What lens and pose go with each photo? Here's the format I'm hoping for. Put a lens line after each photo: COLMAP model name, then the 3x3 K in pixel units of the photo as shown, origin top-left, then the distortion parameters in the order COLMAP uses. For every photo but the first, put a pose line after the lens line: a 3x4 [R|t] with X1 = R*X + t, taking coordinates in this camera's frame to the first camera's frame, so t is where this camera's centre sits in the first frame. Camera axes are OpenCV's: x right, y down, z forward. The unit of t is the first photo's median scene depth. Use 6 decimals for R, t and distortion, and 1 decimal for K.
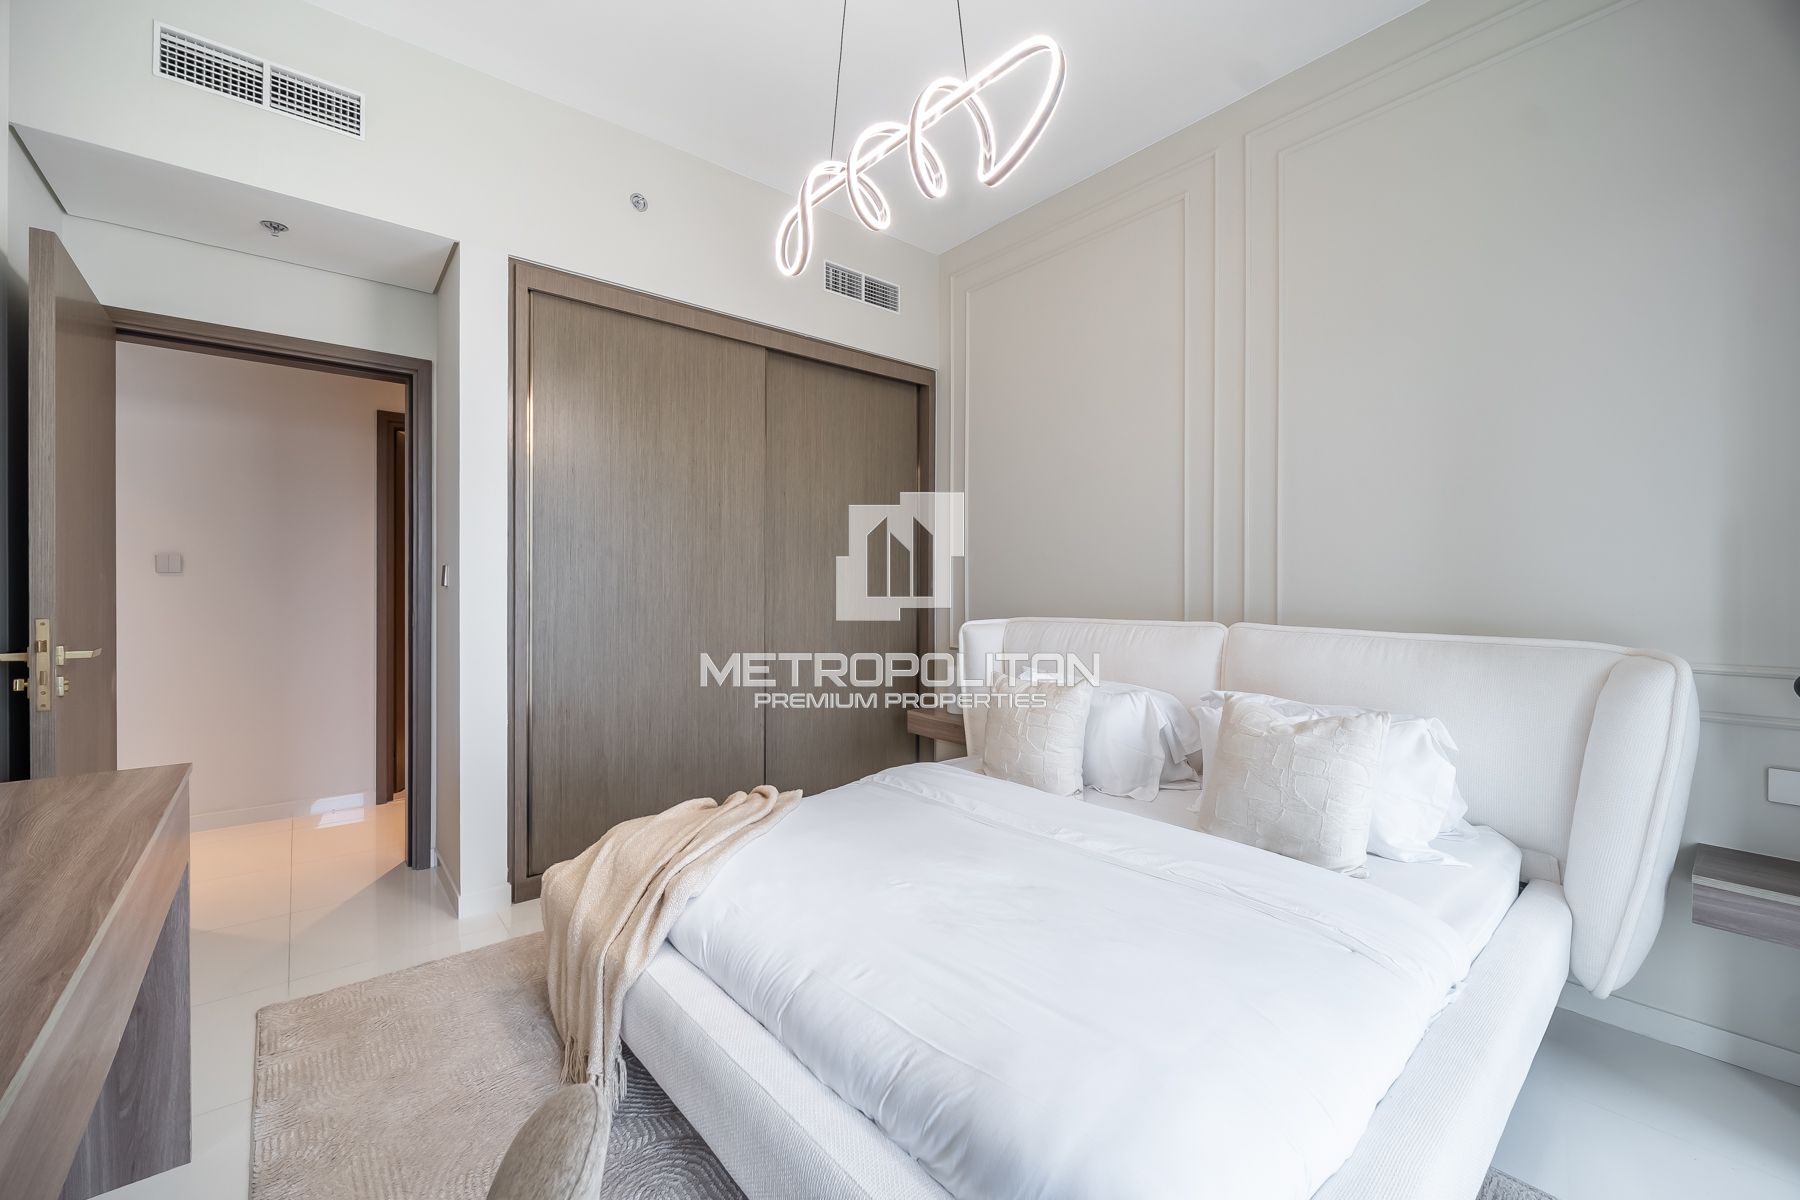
lens RADIAL K [[722.4, 0, 899.4], [0, 722.4, 573.9], [0, 0, 1]] dist [-0.002864, -0.000315]
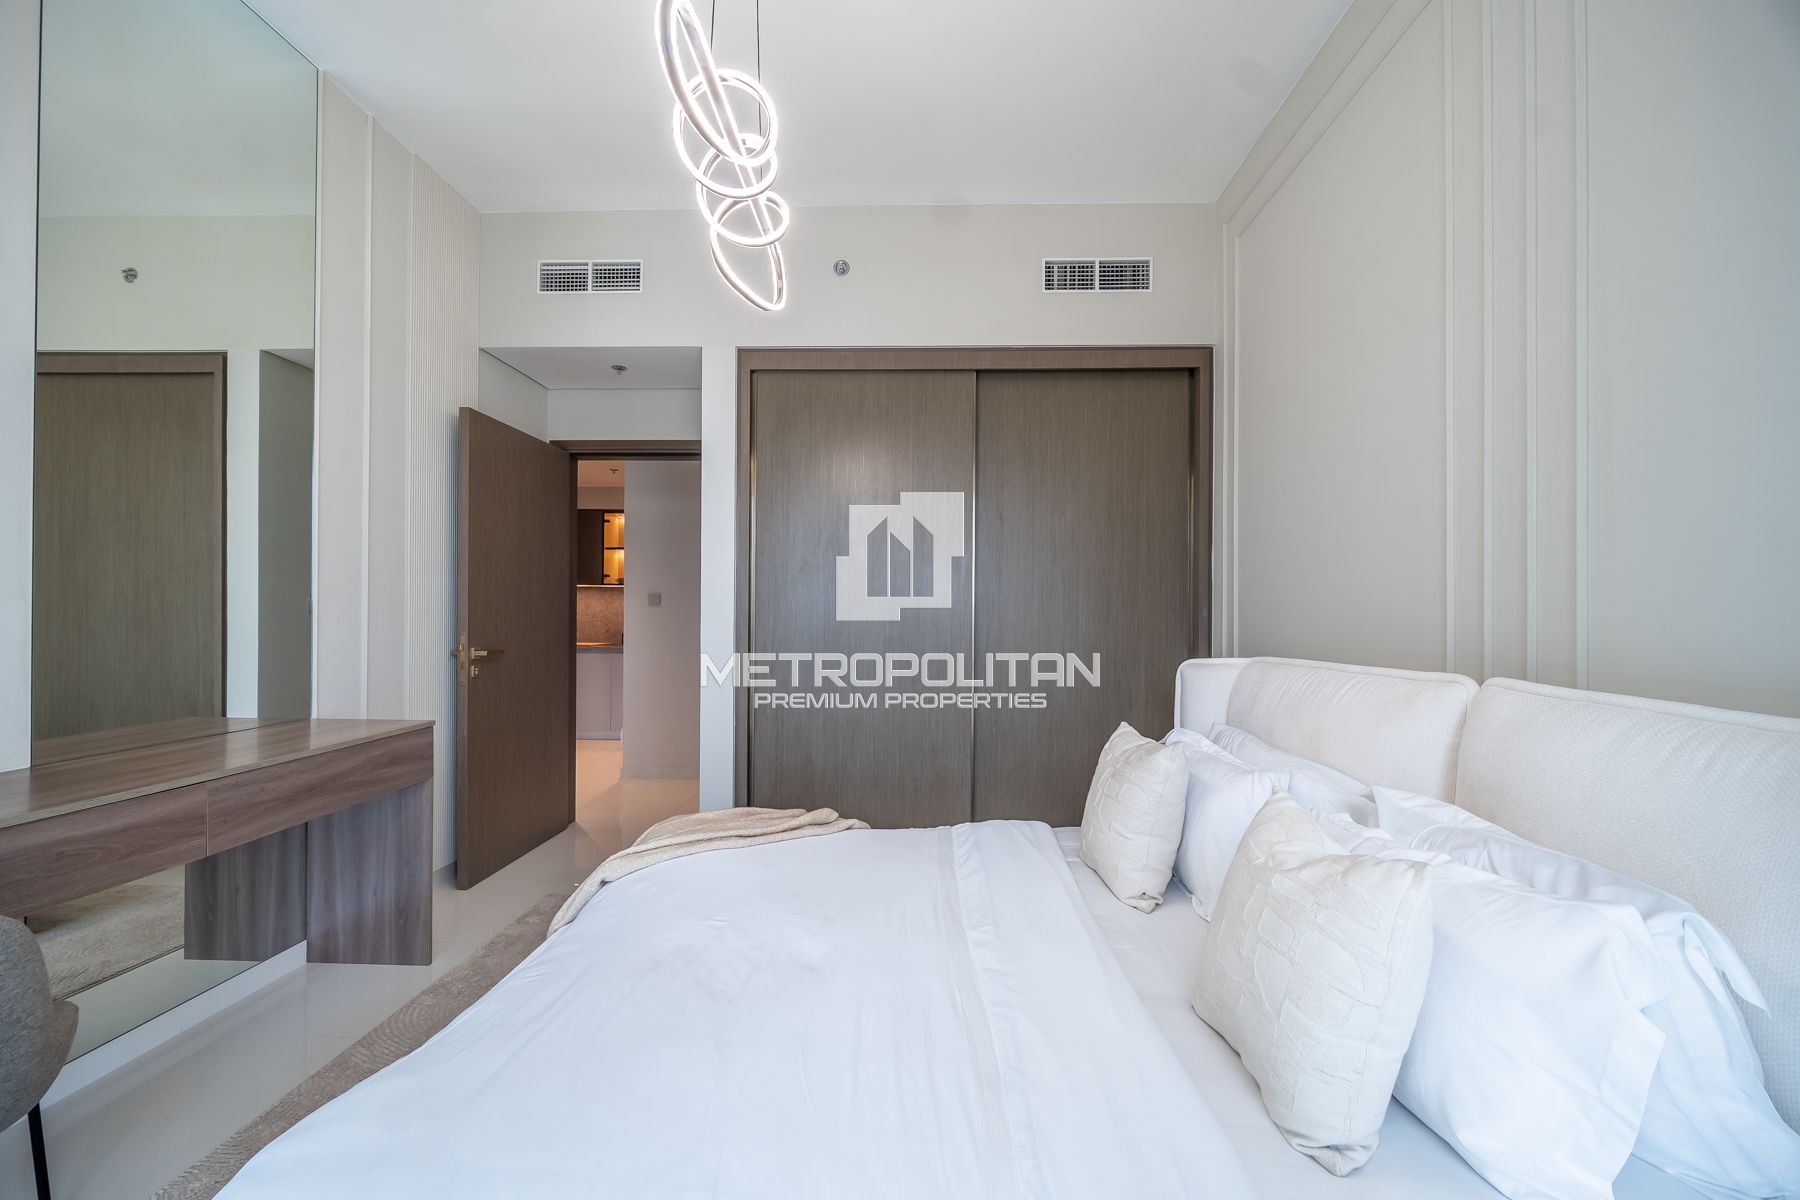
lens RADIAL K [[722.3, 0, 900.0], [0, 722.3, 600.0], [0, 0, 1]] dist [-0.003267, -0.000213]
pose [[0.747445, -0.013020, -0.664197, 0.472307], [0.008078, 0.999912, -0.010511, 0.008382], [0.664275, 0.002491, 0.747484, 0.252797]]
